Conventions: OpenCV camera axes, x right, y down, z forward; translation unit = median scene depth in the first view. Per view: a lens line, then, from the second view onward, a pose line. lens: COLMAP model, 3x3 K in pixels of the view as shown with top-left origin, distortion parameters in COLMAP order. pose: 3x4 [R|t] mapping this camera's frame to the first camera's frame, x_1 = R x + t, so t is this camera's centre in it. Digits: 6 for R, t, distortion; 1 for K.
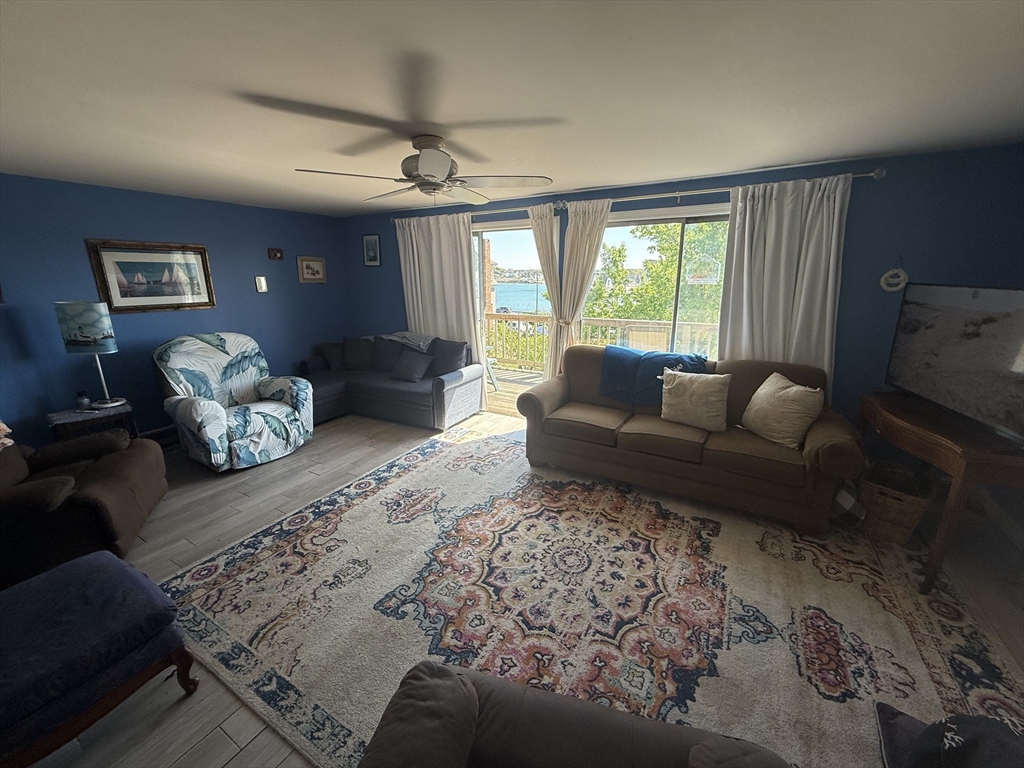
lens RADIAL K [[411.4, 0, 511.2], [0, 411.4, 383.0], [0, 0, 1]] dist [0.000937, 0.000226]
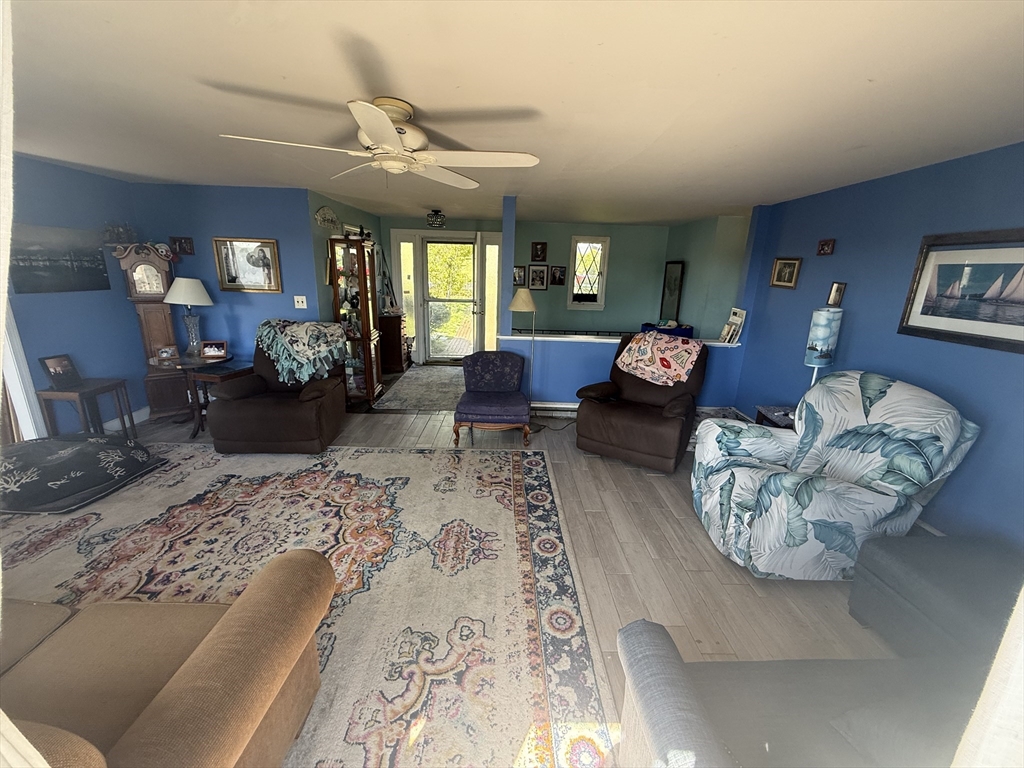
lens RADIAL K [[411.4, 0, 508.1], [0, 411.4, 379.6], [0, 0, 1]] dist [0.000937, 0.000226]
pose [[-0.863787, 0.107122, -0.492339, 0.061587], [-0.154872, 0.873387, 0.461746, -0.457875], [0.479465, 0.475099, -0.737830, 1.726337]]
